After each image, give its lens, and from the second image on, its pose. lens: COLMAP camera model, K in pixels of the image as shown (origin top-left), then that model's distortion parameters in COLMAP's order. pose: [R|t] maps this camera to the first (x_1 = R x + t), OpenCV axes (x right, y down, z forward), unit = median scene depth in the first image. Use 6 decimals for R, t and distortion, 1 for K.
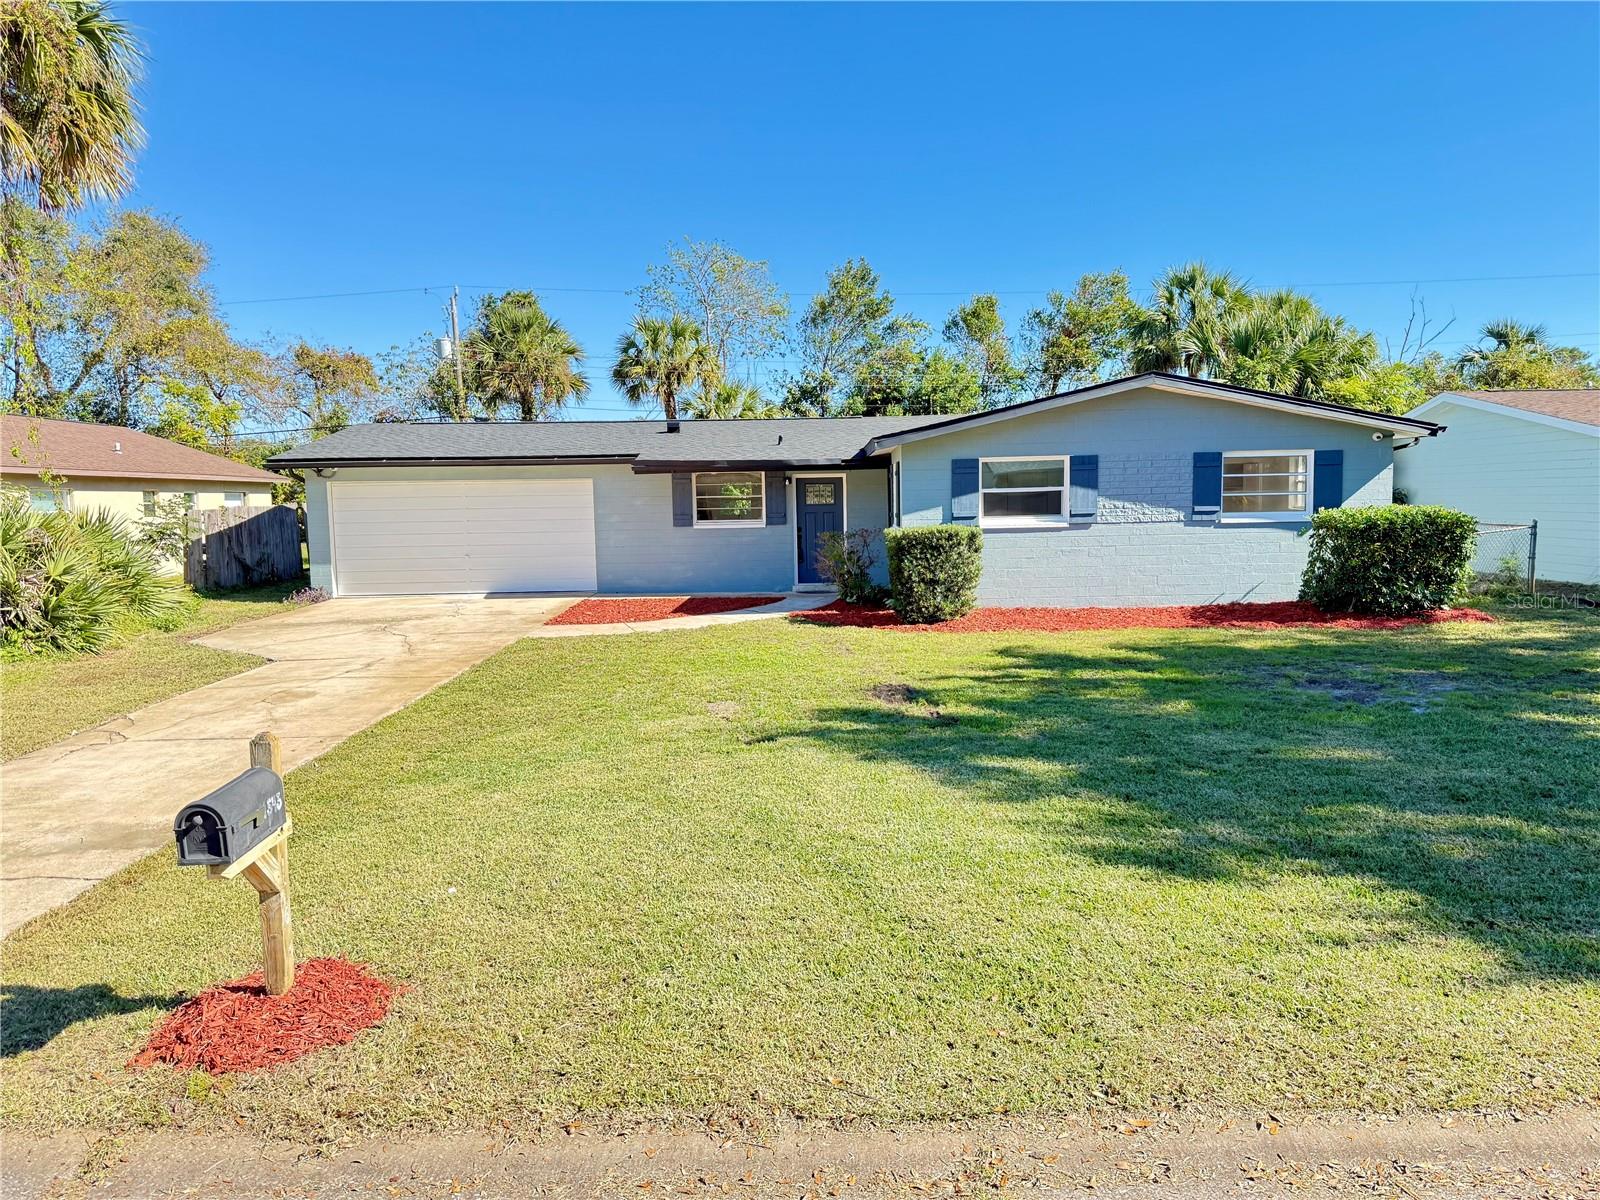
lens RADIAL K [[1123.7, 0, 800.4], [0, 1123.7, 605.4], [0, 0, 1]] dist [0.074816, -0.089089]
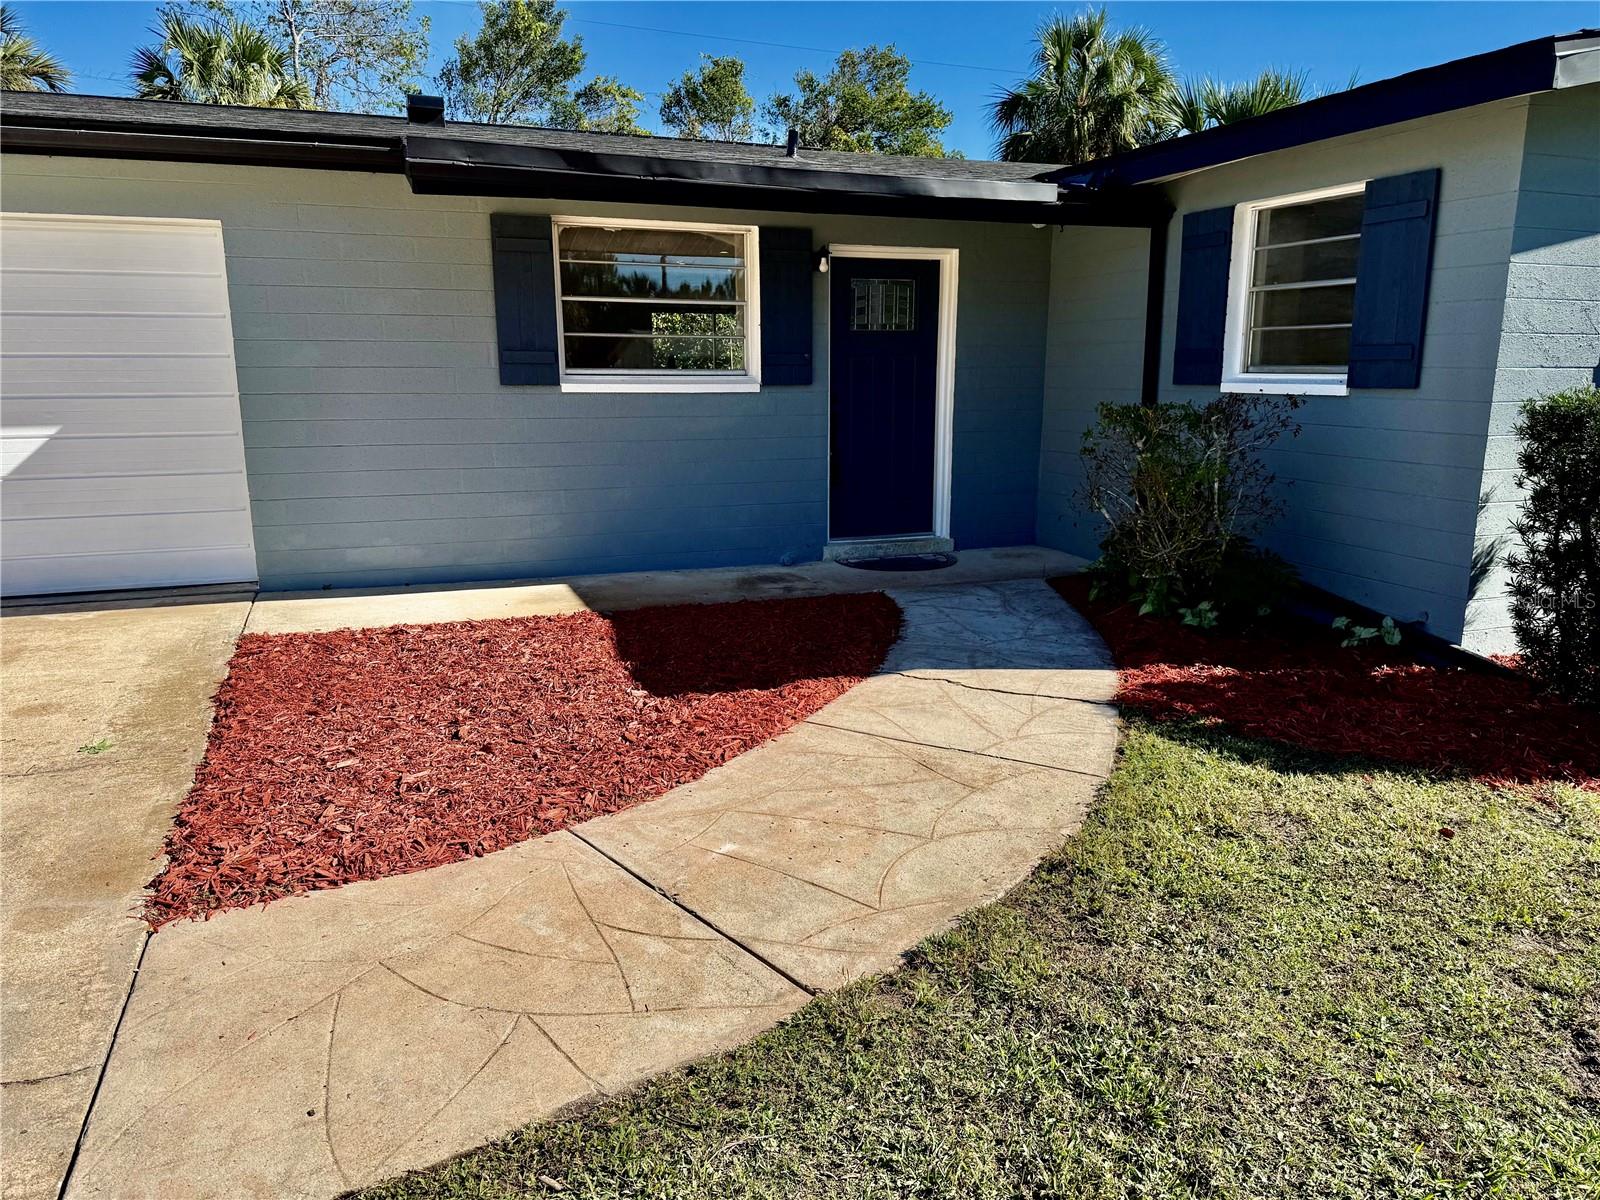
lens RADIAL K [[1123.7, 0, 789.5], [0, 1123.7, 611.4], [0, 0, 1]] dist [0.074816, -0.089089]
pose [[0.930146, -0.059009, 0.362418, -0.200626], [0.016058, 0.992595, 0.120401, -0.053510], [-0.366839, -0.106170, 0.924206, 0.815334]]
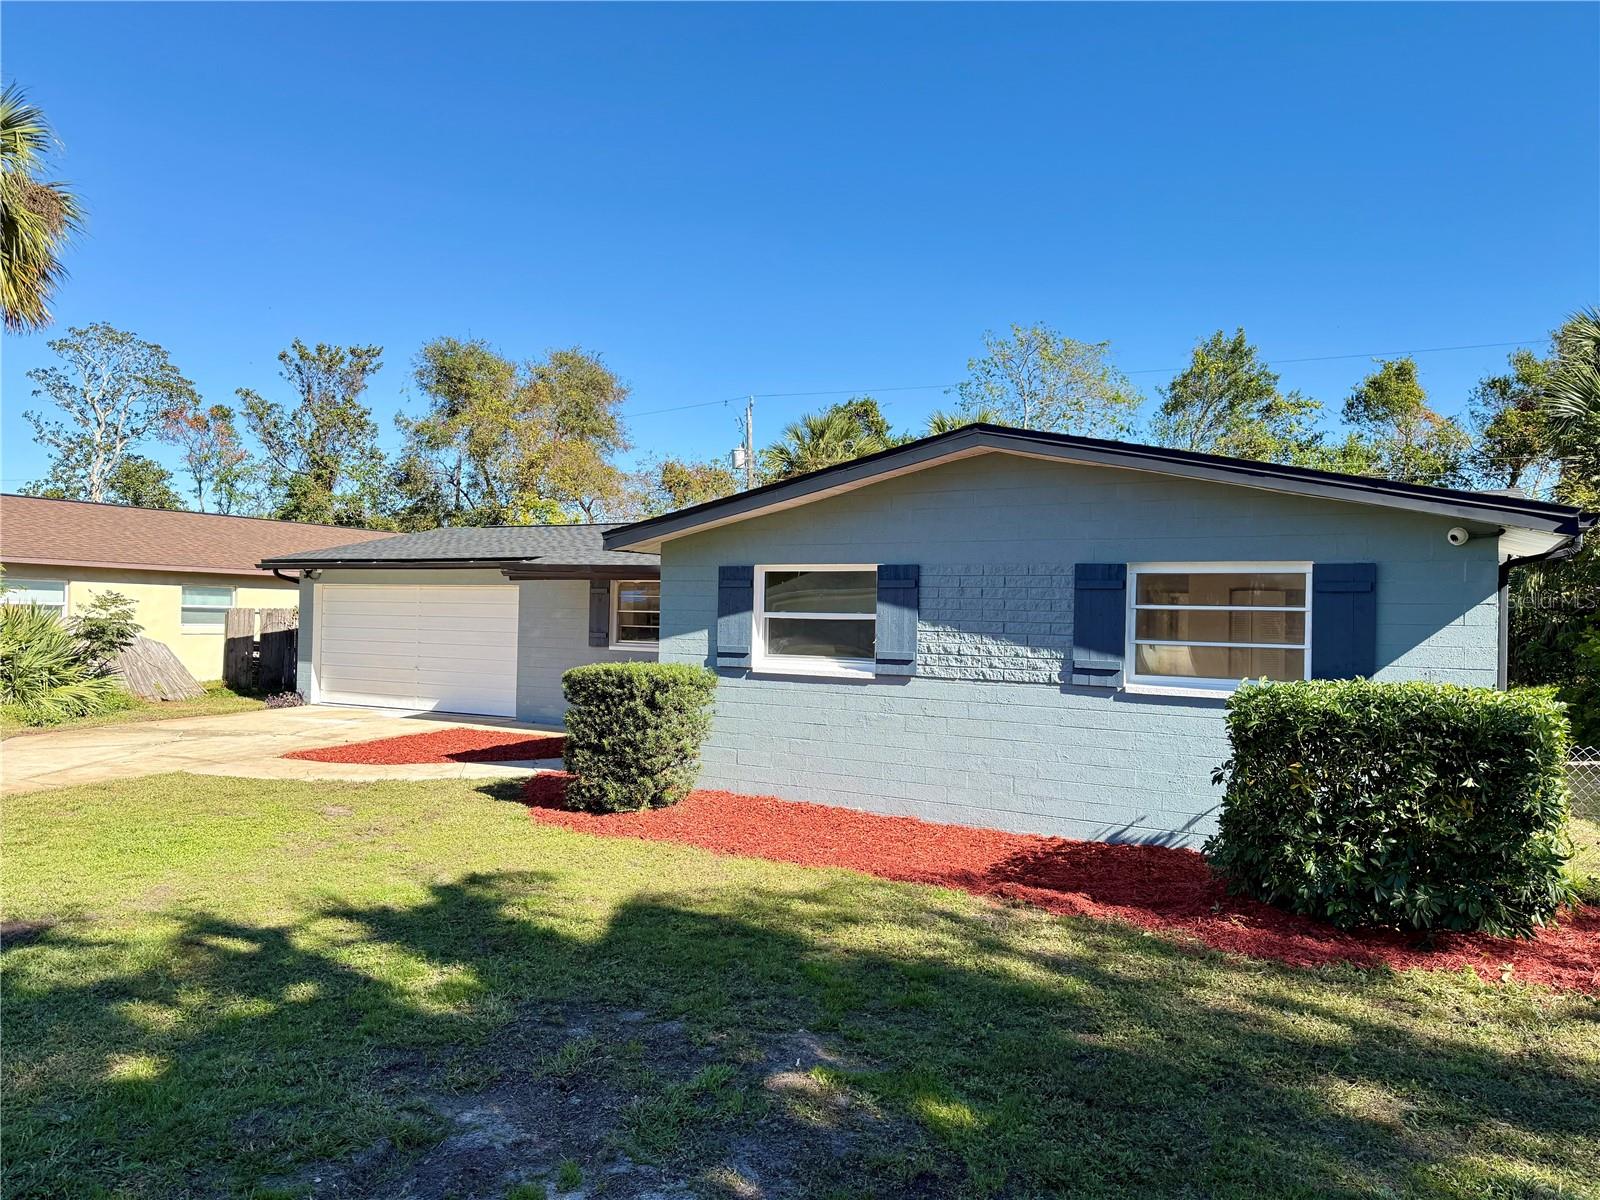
lens RADIAL K [[1123.7, 0, 771.0], [0, 1123.7, 598.1], [0, 0, 1]] dist [0.074816, -0.089089]
pose [[0.863235, 0.029550, -0.503936, 0.512049], [-0.083290, 0.992941, -0.084449, -0.059404], [0.497884, 0.114872, 0.859602, 0.459634]]
